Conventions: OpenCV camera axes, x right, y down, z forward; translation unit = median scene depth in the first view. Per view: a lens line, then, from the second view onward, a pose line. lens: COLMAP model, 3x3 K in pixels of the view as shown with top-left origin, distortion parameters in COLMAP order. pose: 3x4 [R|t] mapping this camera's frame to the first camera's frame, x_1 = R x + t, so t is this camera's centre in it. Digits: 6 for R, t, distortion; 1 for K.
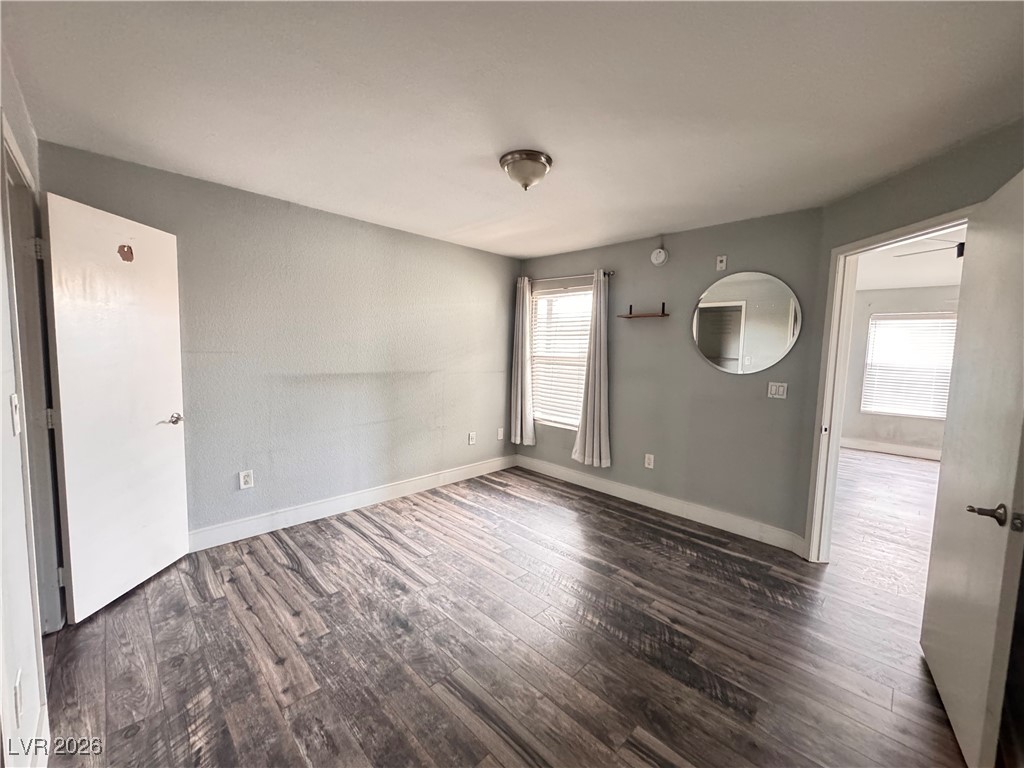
lens RADIAL K [[408.1, 0, 512.9], [0, 408.1, 381.8], [0, 0, 1]] dist [-0.002374, 0.000642]
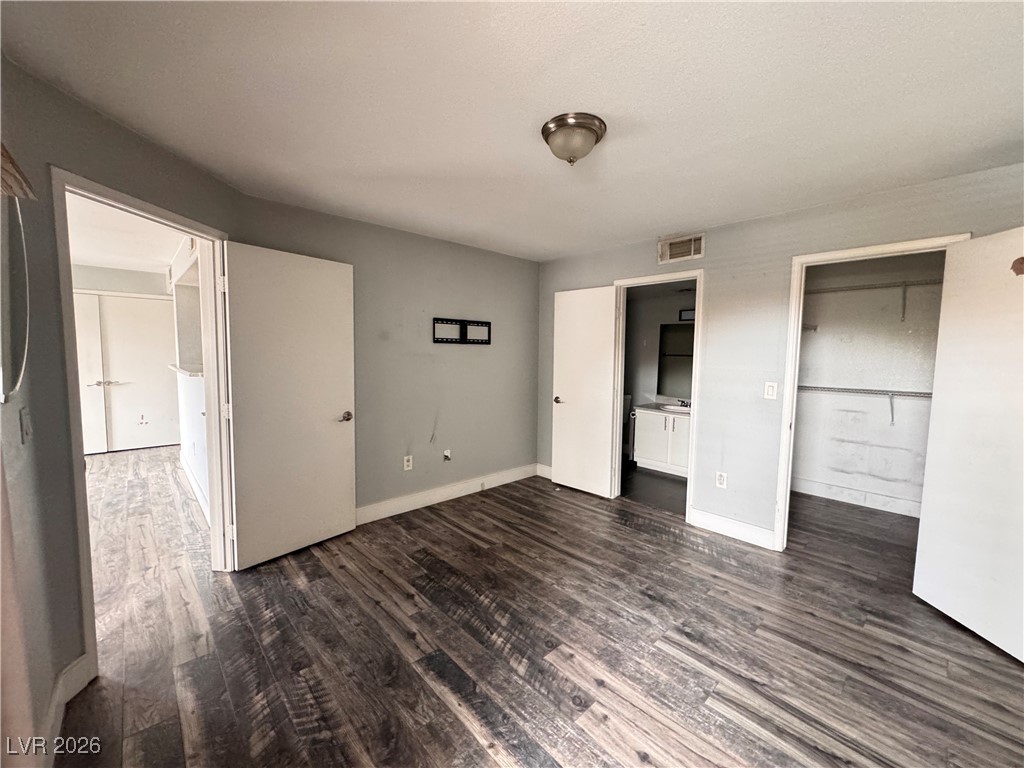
lens RADIAL K [[408.1, 0, 512.9], [0, 408.1, 381.8], [0, 0, 1]] dist [-0.002374, 0.000642]
pose [[-0.998601, -0.042992, 0.030799, 0.082469], [-0.037584, 0.986626, 0.158607, -0.124830], [-0.037206, 0.157227, -0.986861, 1.460997]]
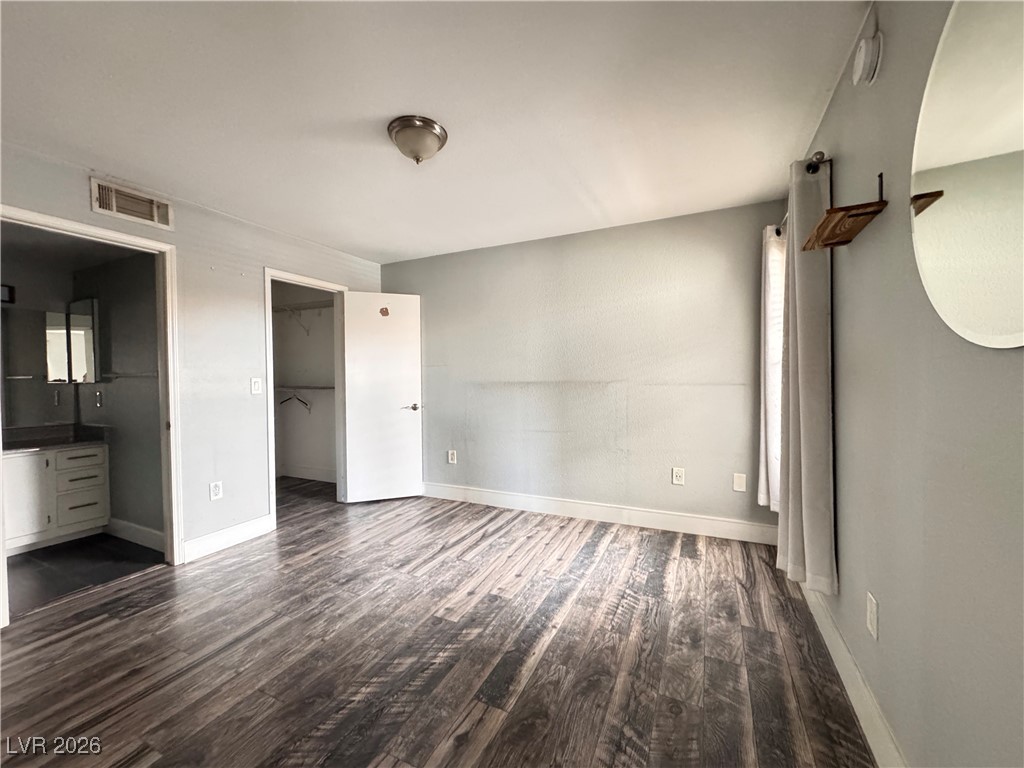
lens RADIAL K [[408.1, 0, 512.9], [0, 408.1, 381.8], [0, 0, 1]] dist [-0.002374, 0.000642]
pose [[0.332201, -0.017193, -0.943052, 0.727298], [-0.056671, 0.997664, -0.038152, 0.025731], [0.941505, 0.066118, 0.330451, 0.719239]]
